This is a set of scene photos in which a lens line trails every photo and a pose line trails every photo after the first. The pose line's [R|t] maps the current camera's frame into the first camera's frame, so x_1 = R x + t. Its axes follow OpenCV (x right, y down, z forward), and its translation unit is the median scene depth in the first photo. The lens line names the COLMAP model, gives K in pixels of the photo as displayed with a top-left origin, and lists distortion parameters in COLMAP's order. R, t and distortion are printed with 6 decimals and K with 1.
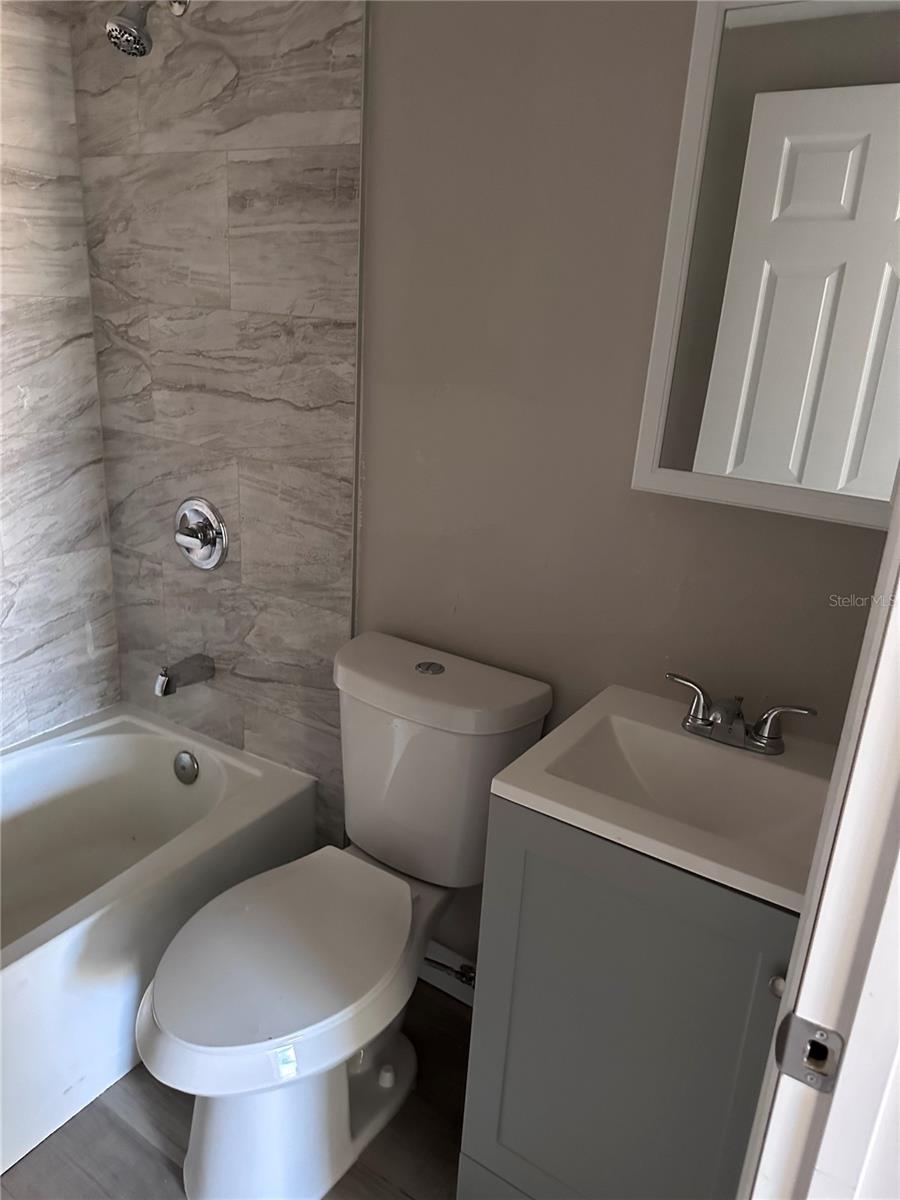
lens RADIAL K [[824.4, 0, 453.4], [0, 824.4, 588.1], [0, 0, 1]] dist [0.028489, -0.057846]
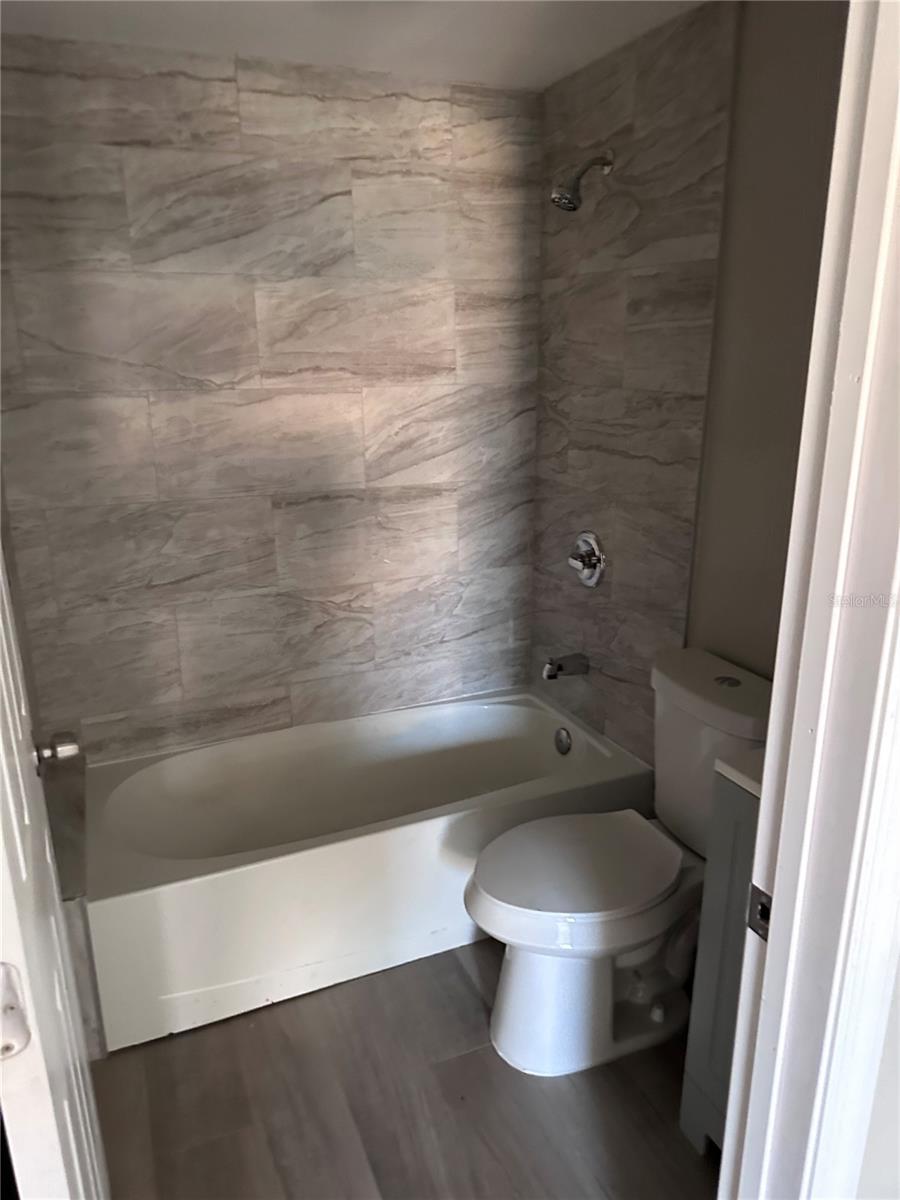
lens RADIAL K [[846.5, 0, 449.8], [0, 846.5, 598.8], [0, 0, 1]] dist [0.120239, -0.356692]
pose [[0.817702, 0.099497, -0.566978, 0.283034], [-0.125320, 0.992094, -0.006639, 0.032293], [0.561835, 0.076482, 0.823706, -0.215828]]
